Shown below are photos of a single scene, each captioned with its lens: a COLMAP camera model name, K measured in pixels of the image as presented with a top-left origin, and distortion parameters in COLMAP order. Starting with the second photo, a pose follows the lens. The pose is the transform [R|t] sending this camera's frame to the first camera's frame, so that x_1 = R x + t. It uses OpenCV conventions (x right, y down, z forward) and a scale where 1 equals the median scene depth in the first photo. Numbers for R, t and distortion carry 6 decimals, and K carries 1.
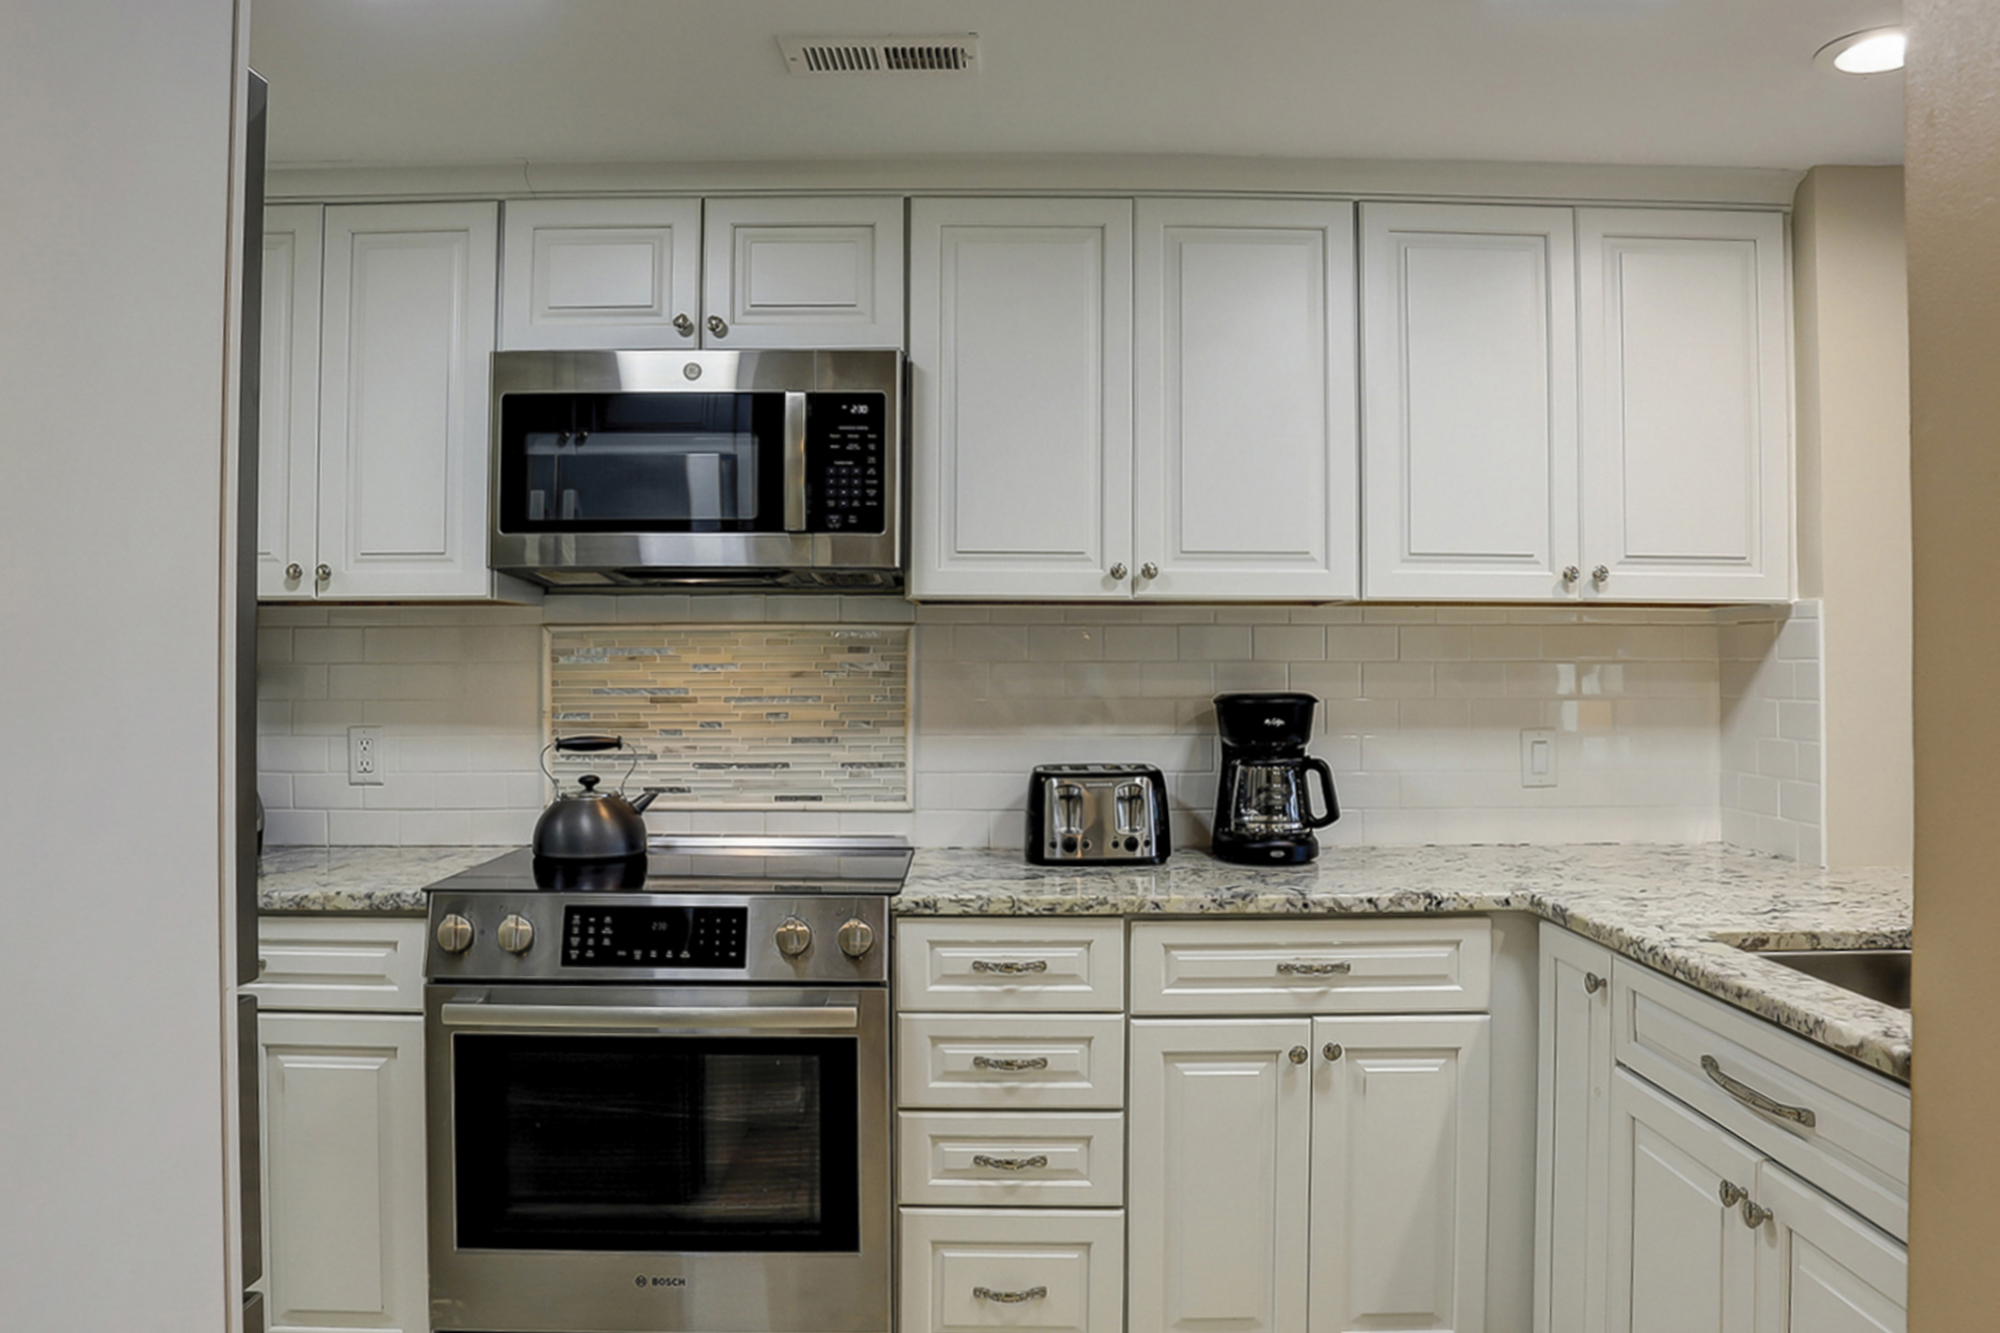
lens RADIAL K [[1380.5, 0, 991.5], [0, 1380.5, 652.8], [0, 0, 1]] dist [-0.119355, 0.089342]
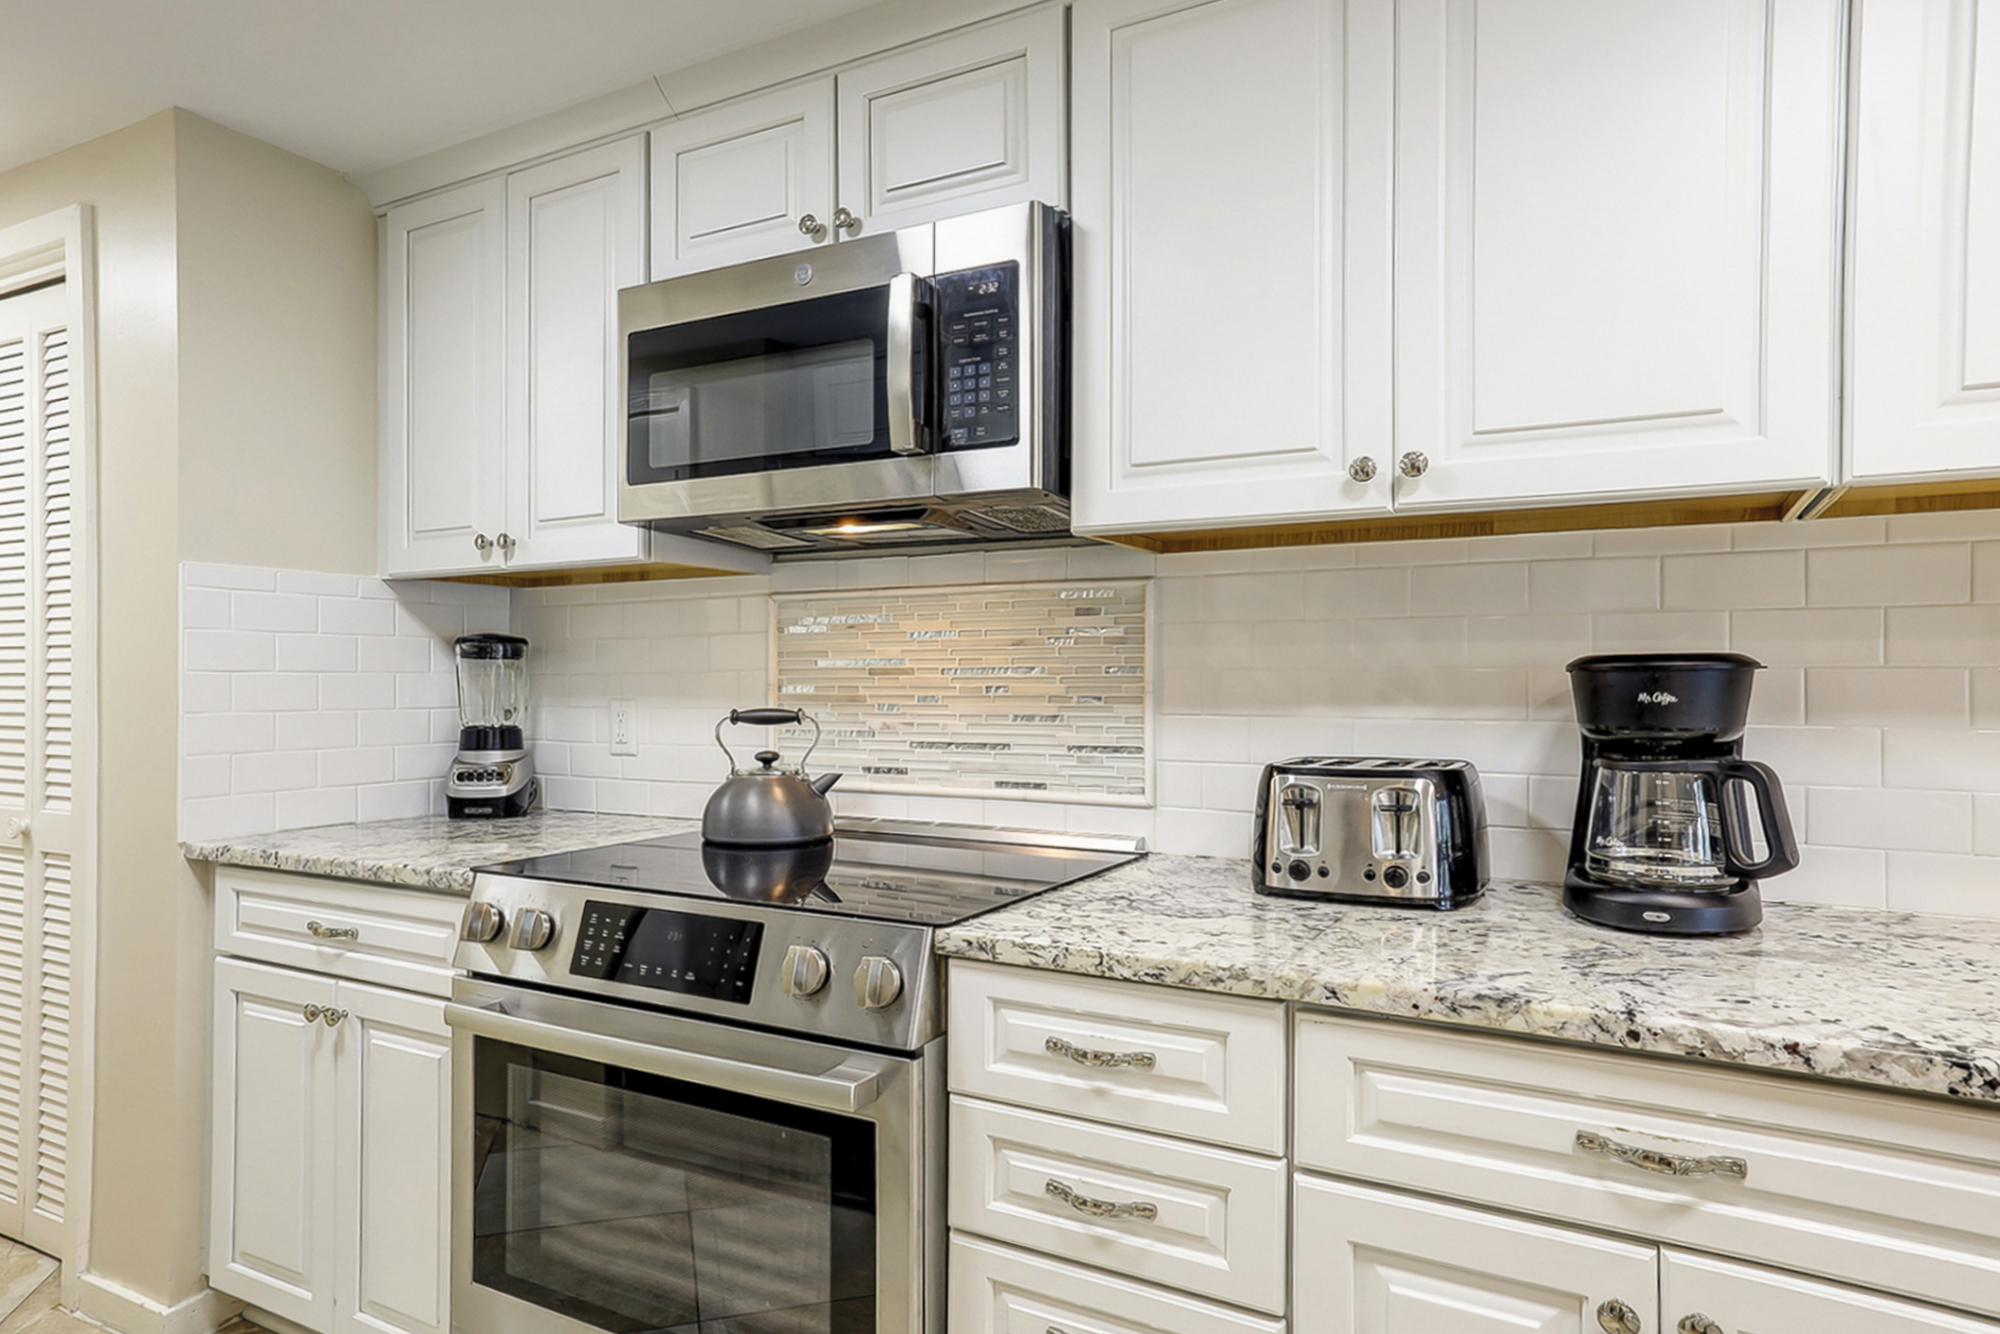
lens RADIAL K [[1142.3, 0, 879.7], [0, 1142.3, 674.7], [0, 0, 1]] dist [0.002621, 0.001754]
pose [[0.859129, -0.002086, -0.511755, 0.180297], [0.010203, 0.999863, 0.013054, 0.031647], [0.511658, -0.016437, 0.859032, 0.412101]]
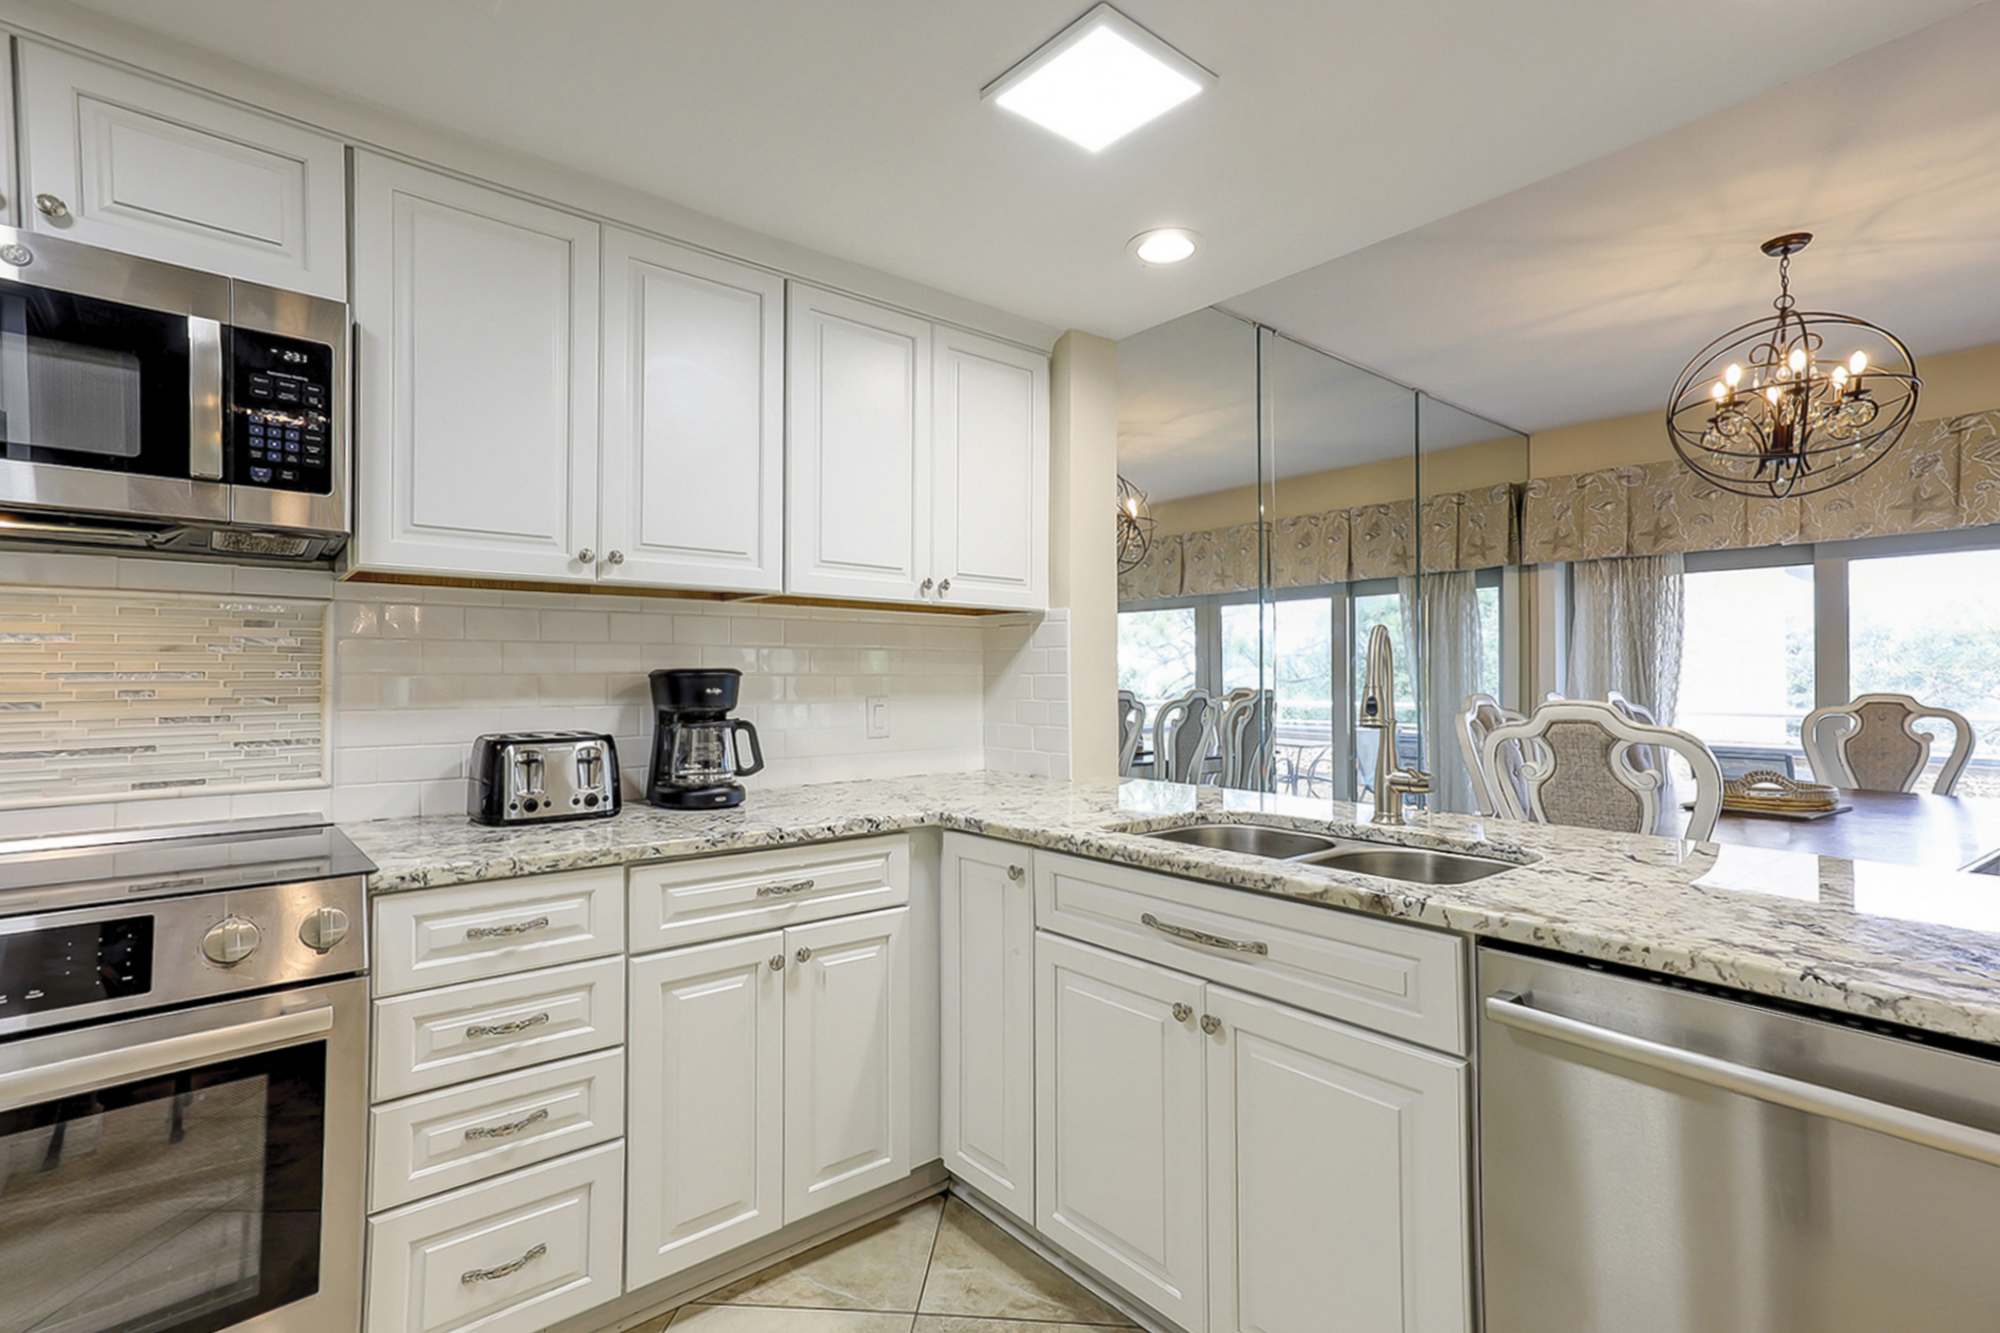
lens RADIAL K [[922.5, 0, 1000.0], [0, 922.5, 666.5], [0, 0, 1]] dist [-0.016927, 0.033953]
pose [[0.784955, 0.005882, 0.619524, -0.109303], [-0.008678, 0.999961, 0.001501, 0.026876], [-0.619492, -0.006555, 0.784976, 0.210845]]
